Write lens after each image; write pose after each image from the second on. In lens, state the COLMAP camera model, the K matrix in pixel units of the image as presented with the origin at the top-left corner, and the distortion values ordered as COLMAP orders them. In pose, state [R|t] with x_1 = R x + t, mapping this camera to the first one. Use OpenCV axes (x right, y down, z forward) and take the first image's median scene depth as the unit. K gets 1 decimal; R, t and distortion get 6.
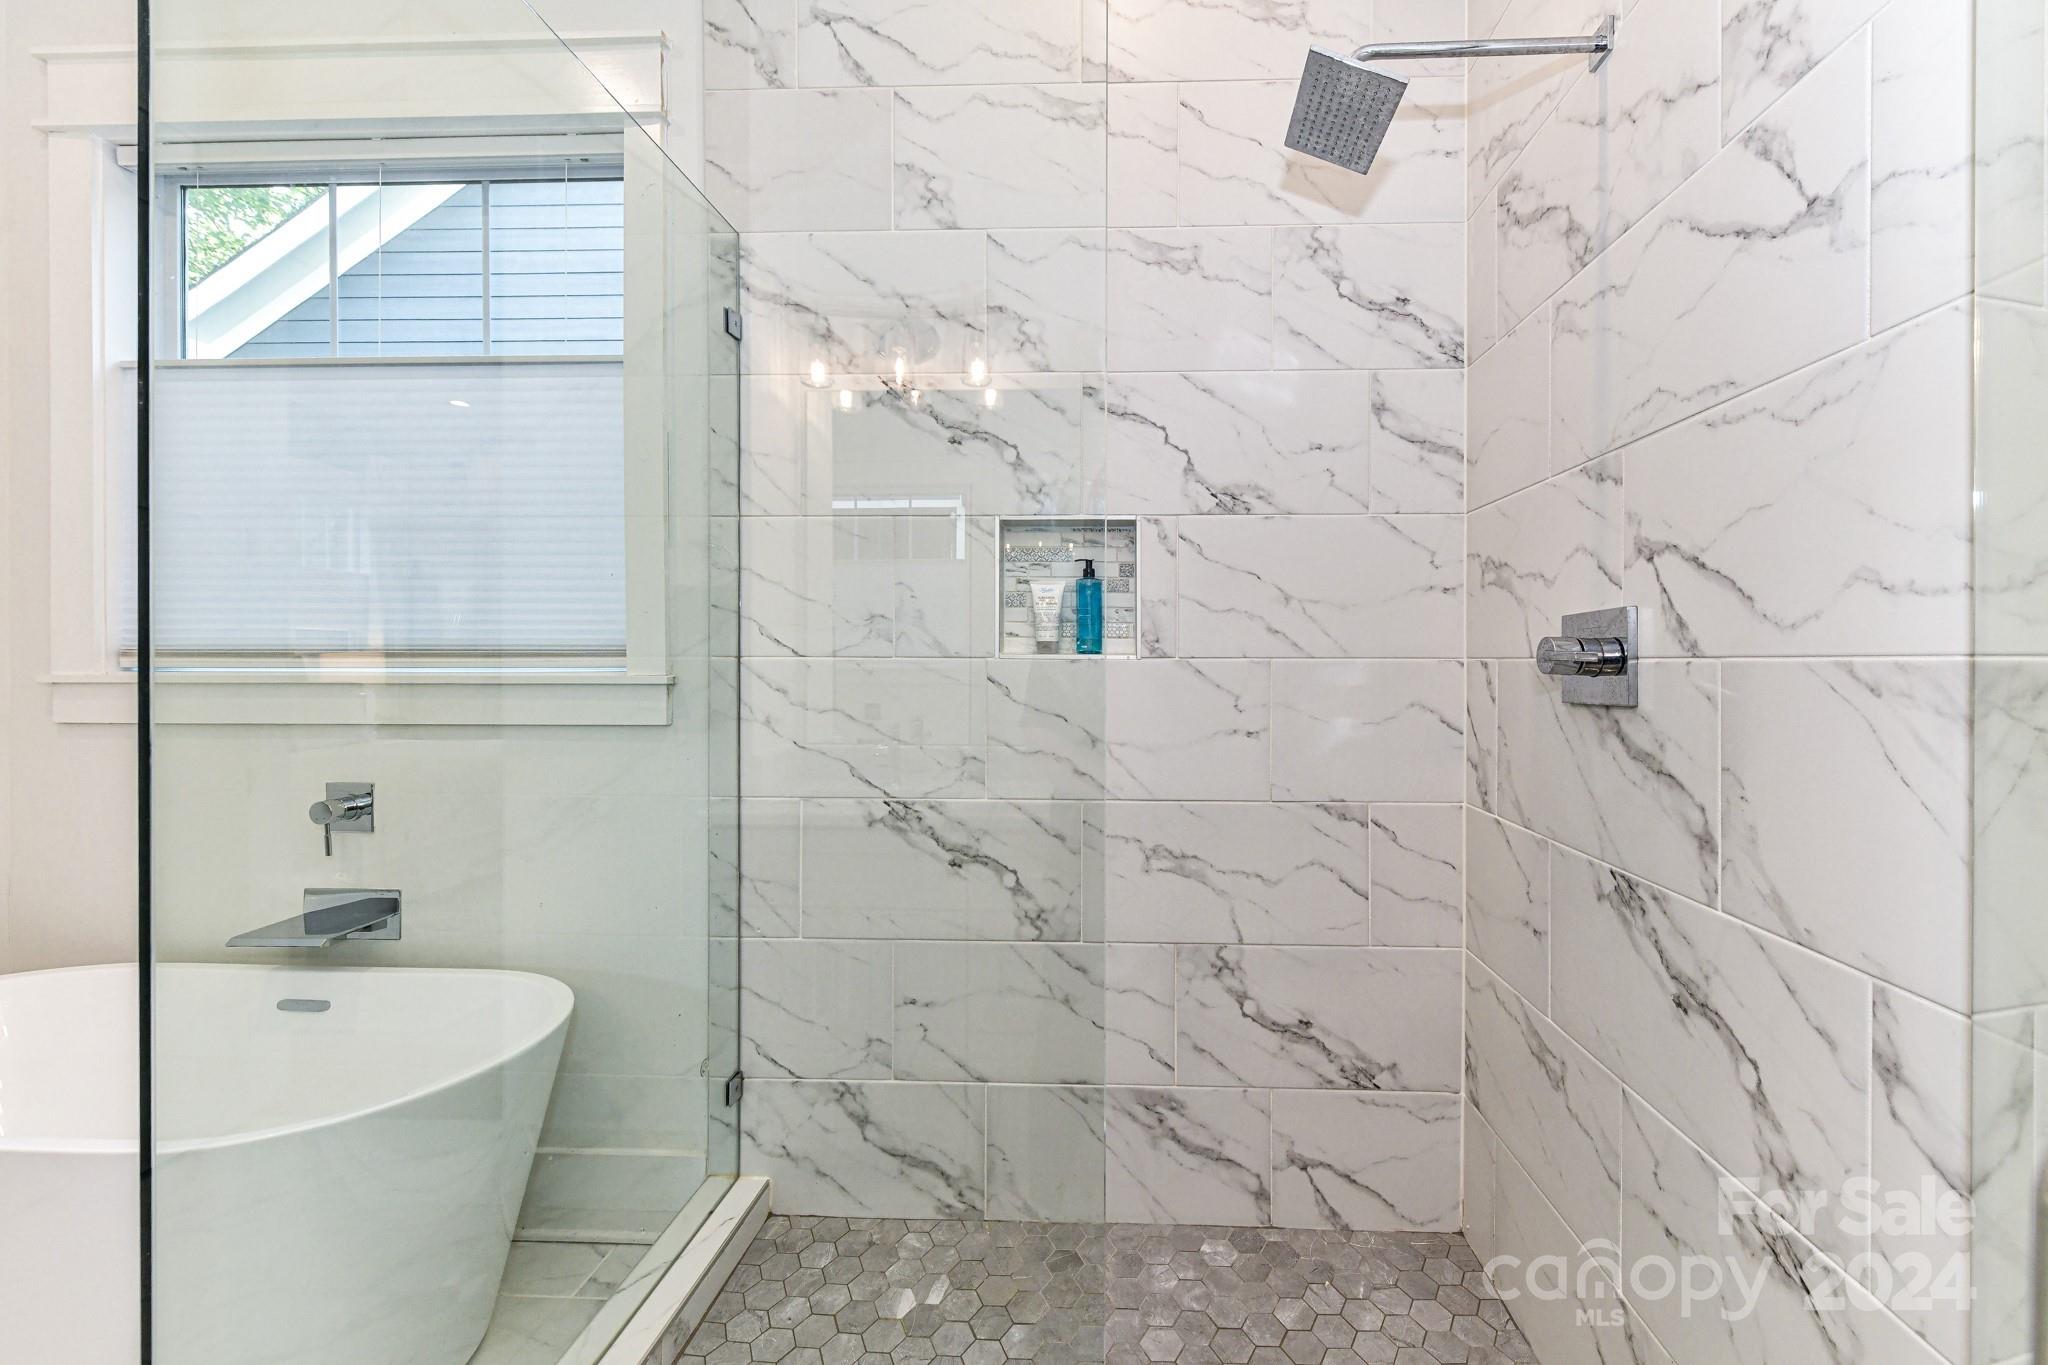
lens RADIAL K [[835.4, 0, 1132.0], [0, 835.4, 665.0], [0, 0, 1]] dist [0.000168, -0.000851]
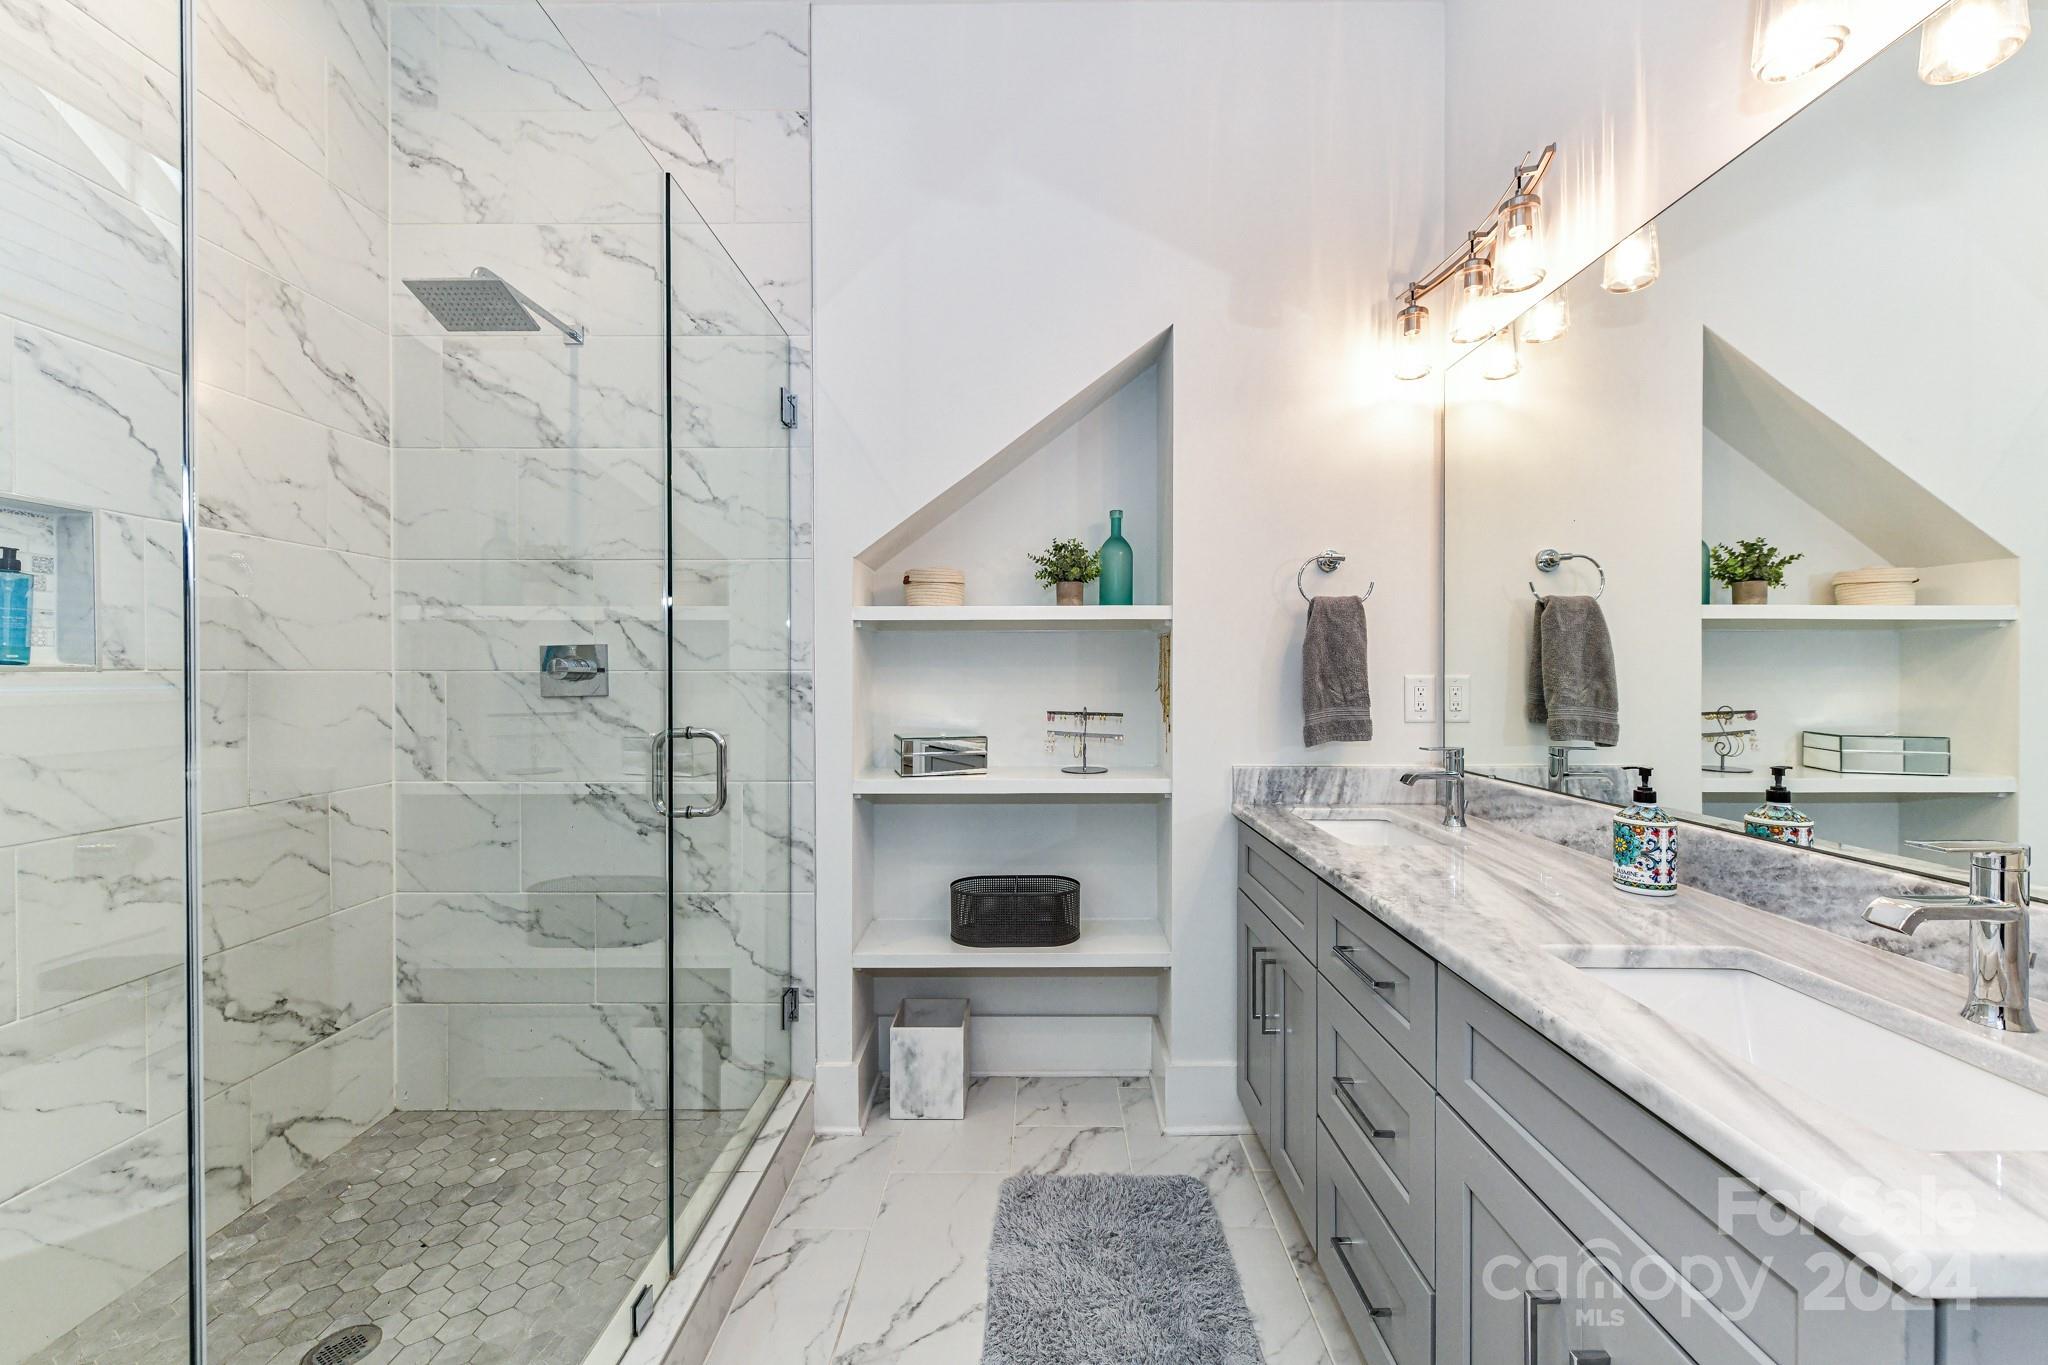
lens RADIAL K [[817.0, 0, 1003.0], [0, 817.0, 679.0], [0, 0, 1]] dist [0.002541, -0.000488]
pose [[0.002425, -0.010720, 0.999940, -0.863068], [0.005577, 0.999927, 0.010707, -0.003035], [-0.999982, 0.005551, 0.002484, 0.042773]]
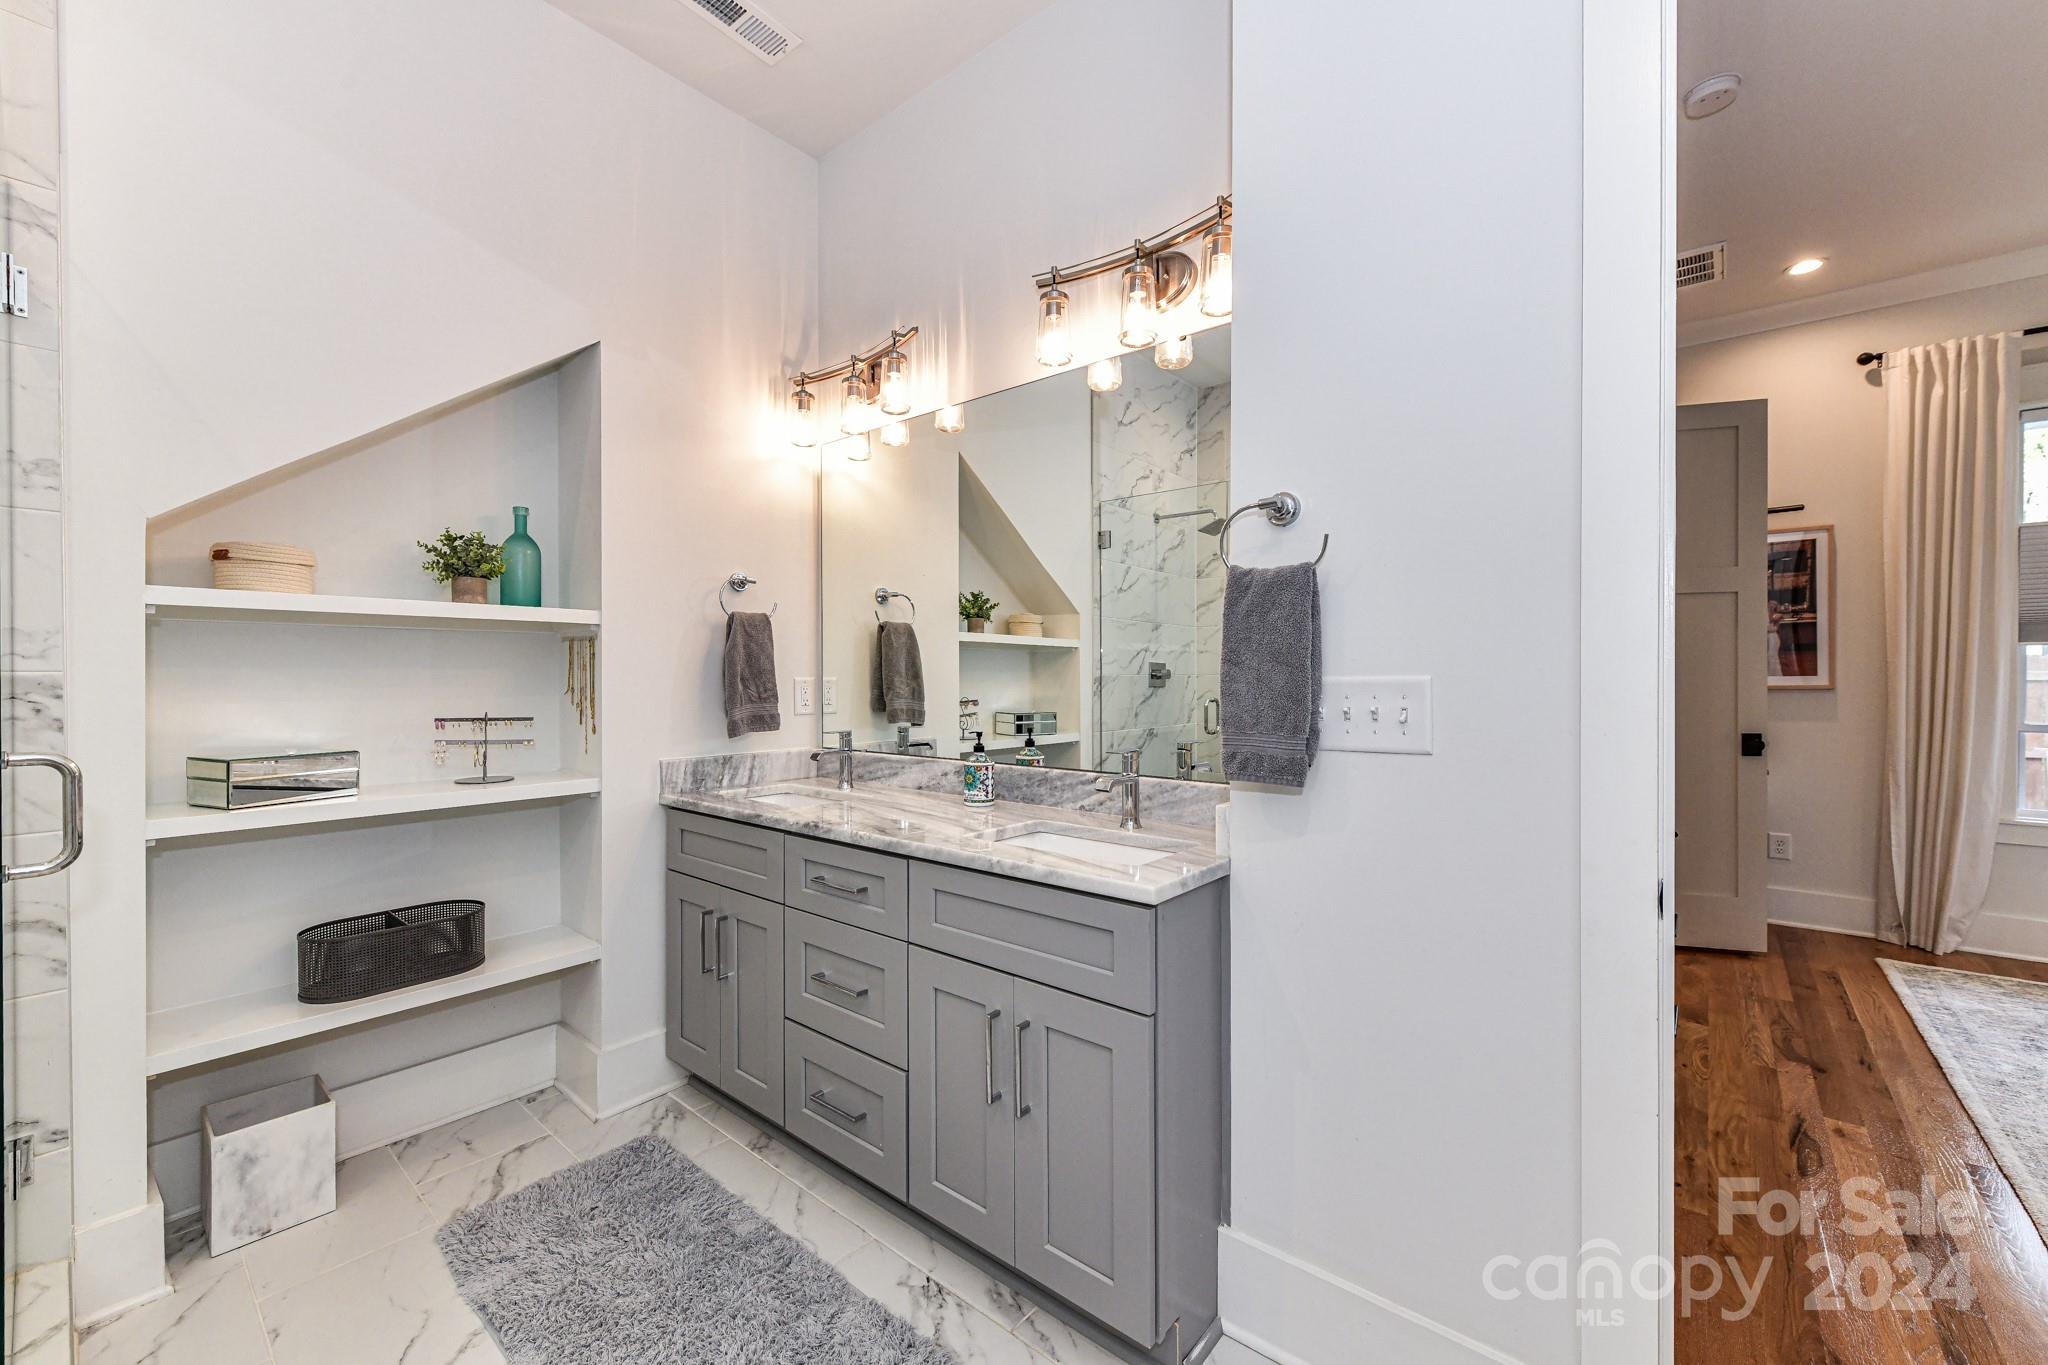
lens RADIAL K [[815.5, 0, 1024.0], [0, 815.5, 682.5], [0, 0, 1]] dist [0.001473, -0.000319]
pose [[-0.766416, -0.007069, 0.642306, -0.964258], [0.001710, 0.999913, 0.013045, -0.002556], [-0.642342, 0.011096, -0.766337, 0.351288]]
